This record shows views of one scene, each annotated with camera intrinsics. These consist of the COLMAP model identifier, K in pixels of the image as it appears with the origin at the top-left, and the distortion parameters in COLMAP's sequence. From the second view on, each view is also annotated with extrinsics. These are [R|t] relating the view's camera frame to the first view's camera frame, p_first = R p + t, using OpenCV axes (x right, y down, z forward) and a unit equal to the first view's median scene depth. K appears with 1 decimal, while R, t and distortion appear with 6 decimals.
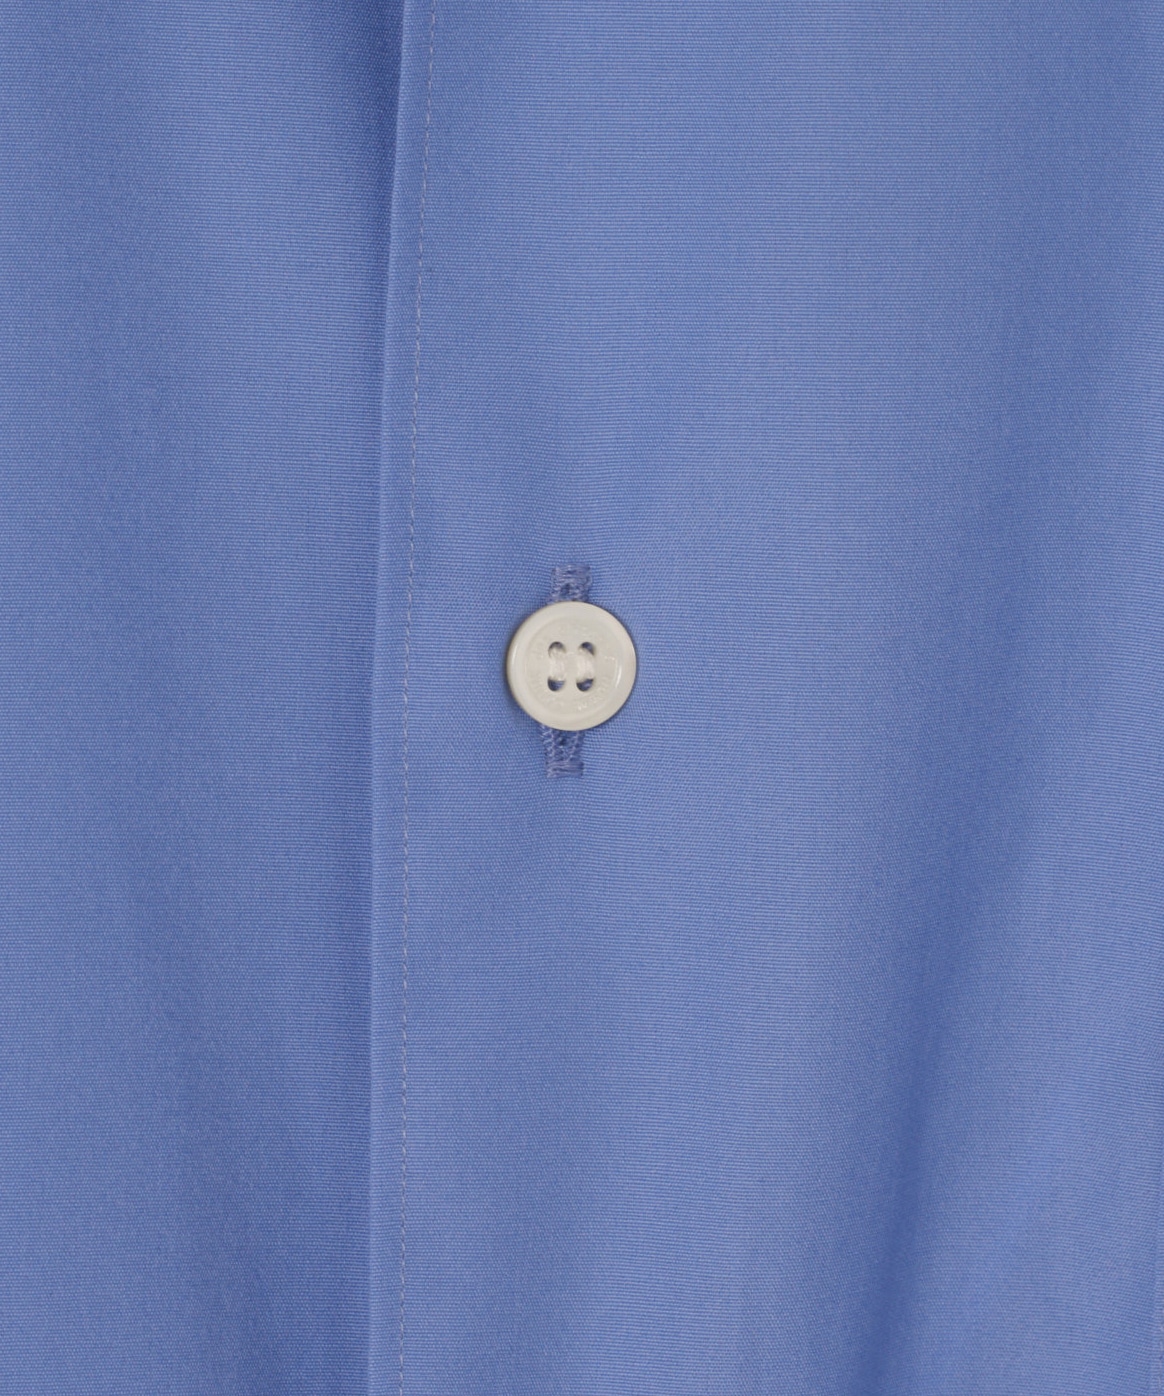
lens RADIAL K [[5489.1, 0, 584.5], [0, 5489.1, 698.2], [0, 0, 1]] dist [-0.097130, 0.000000]
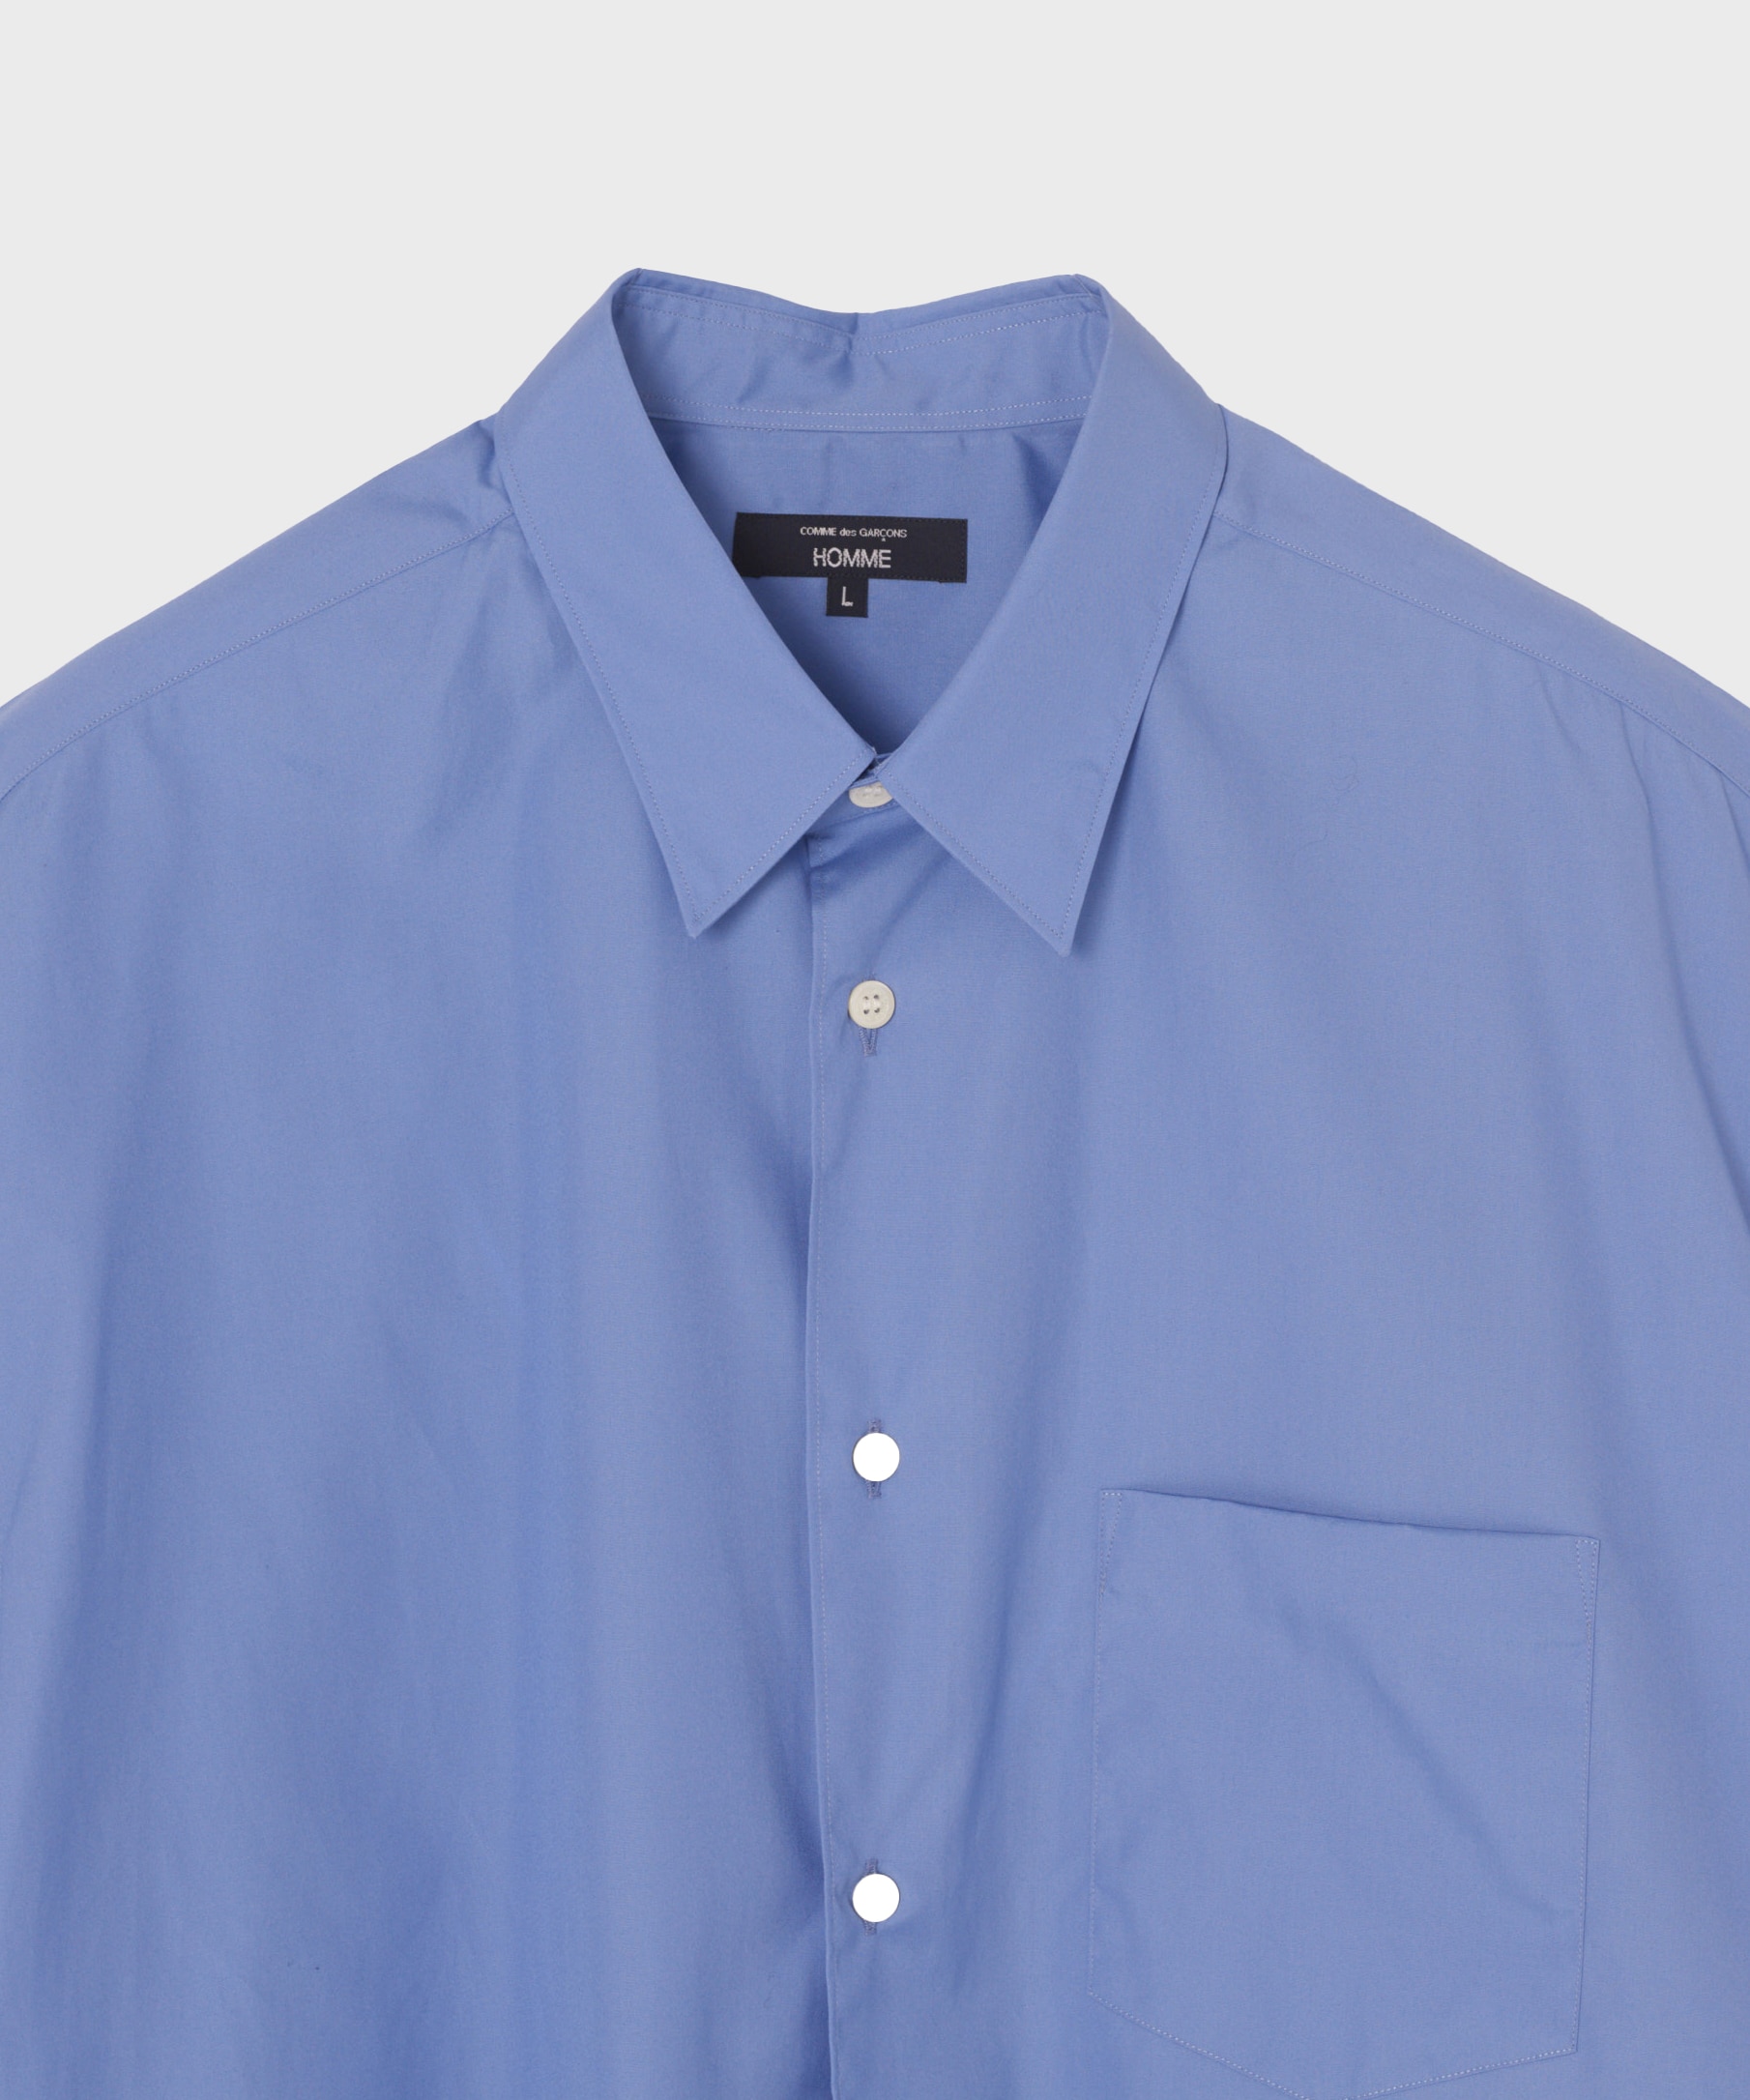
lens RADIAL K [[8257.3, 0, 868.6], [0, 8257.3, 1071.7], [0, 0, 1]] dist [-0.097130, 0.000000]
pose [[0.980376, -0.036594, 0.193712, -0.786725], [0.041610, 0.998894, -0.021886, -0.106676], [-0.192696, 0.029517, 0.980814, -2.991086]]
